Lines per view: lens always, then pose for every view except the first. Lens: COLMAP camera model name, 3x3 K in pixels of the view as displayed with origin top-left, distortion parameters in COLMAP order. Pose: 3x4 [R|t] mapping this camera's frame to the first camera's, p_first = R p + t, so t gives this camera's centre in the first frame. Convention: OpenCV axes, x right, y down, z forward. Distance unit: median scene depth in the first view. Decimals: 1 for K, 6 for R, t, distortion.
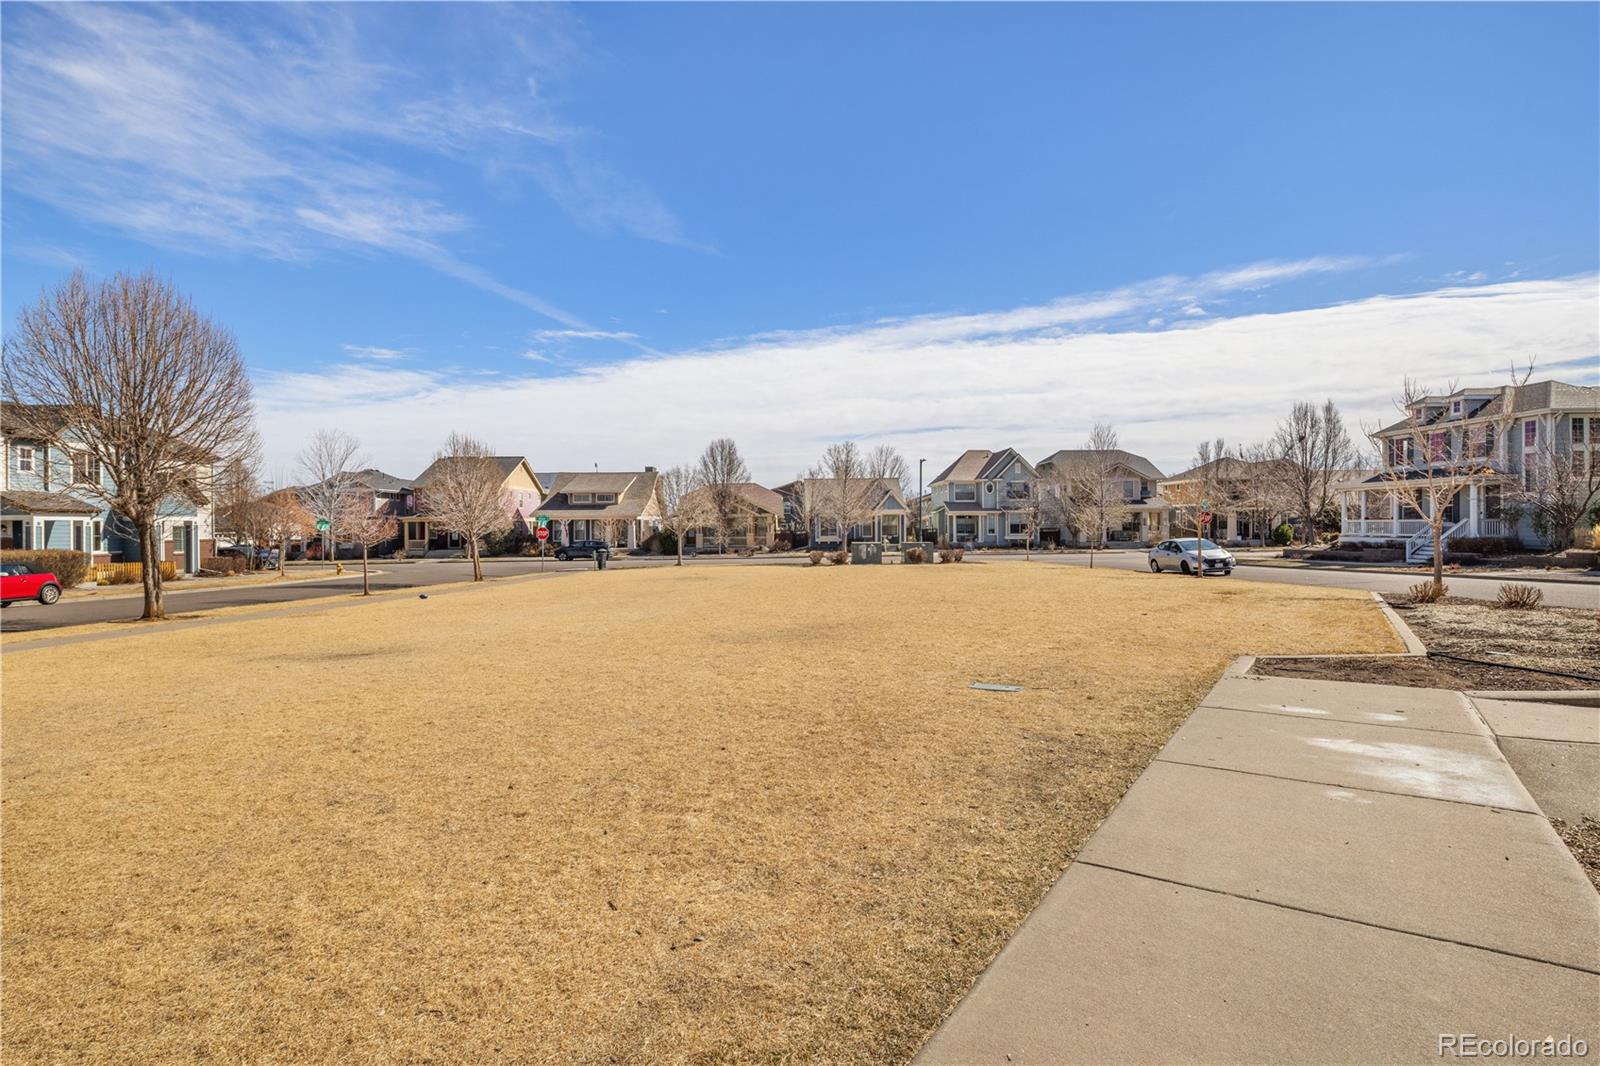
lens RADIAL K [[788.9, 0, 788.1], [0, 788.9, 519.6], [0, 0, 1]] dist [0.001846, -0.000296]
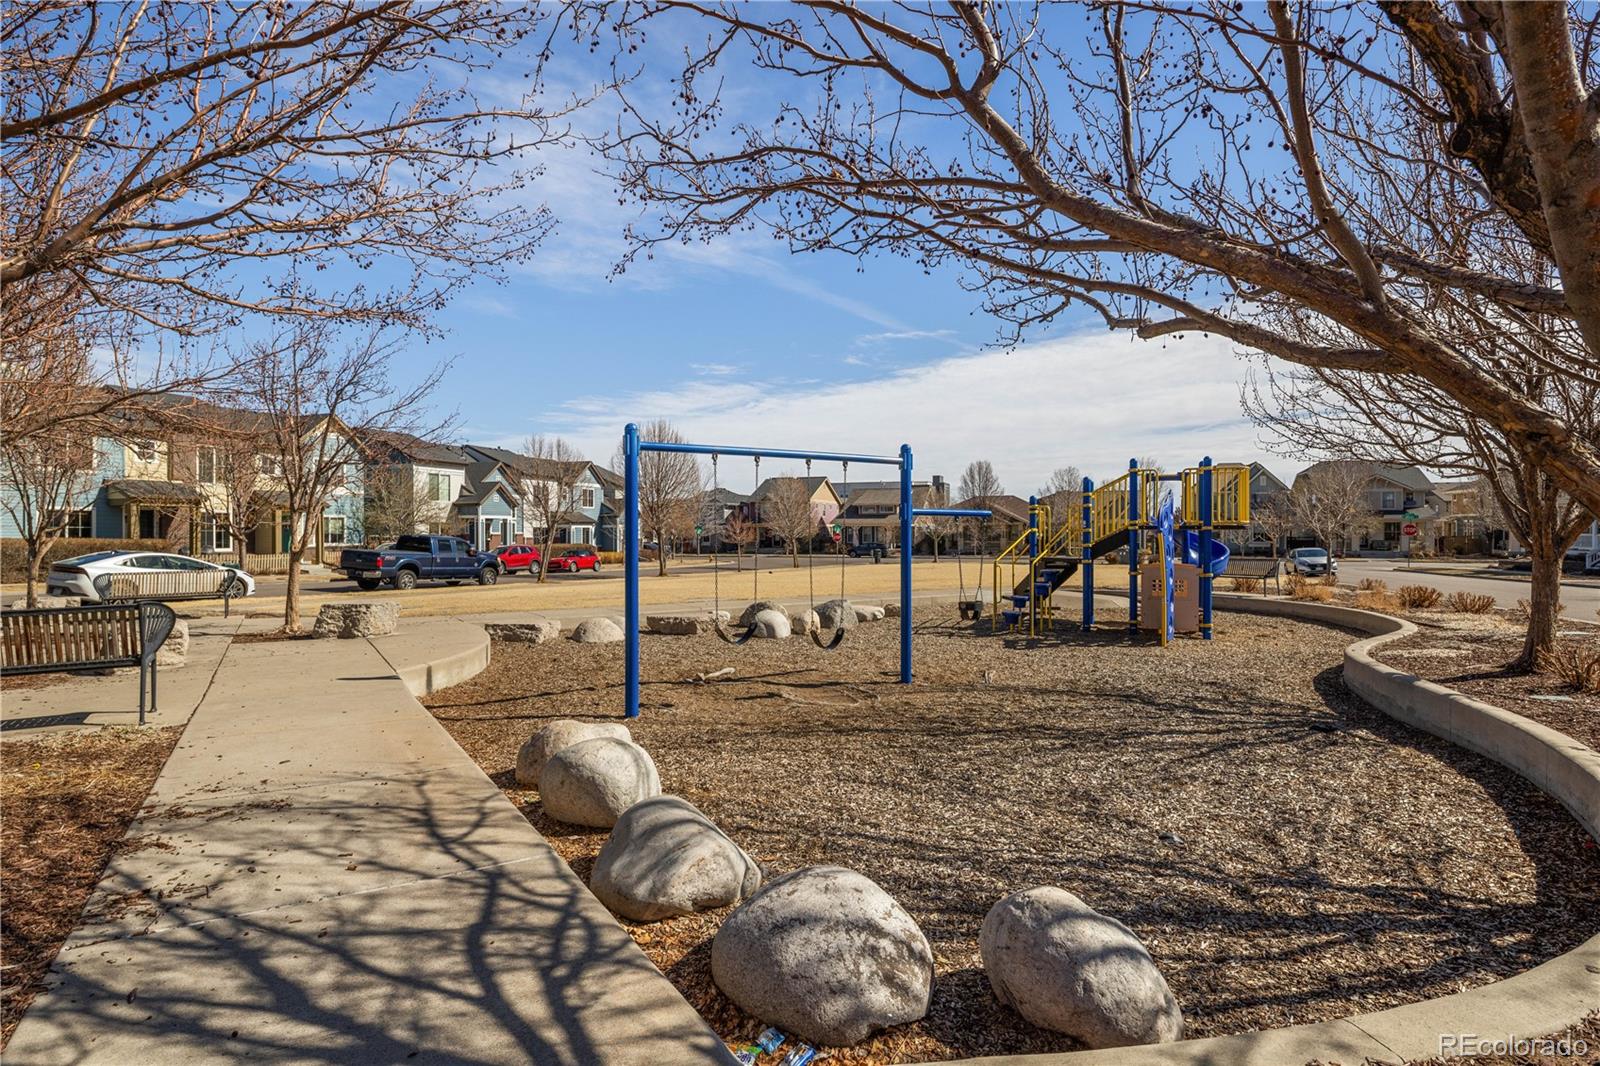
lens RADIAL K [[788.9, 0, 788.1], [0, 788.9, 519.6], [0, 0, 1]] dist [0.001846, -0.000296]
pose [[0.926374, 0.003179, -0.376591, 0.100066], [-0.004261, 0.999989, -0.002042, -0.007289], [0.376581, 0.003496, 0.926377, -0.236707]]
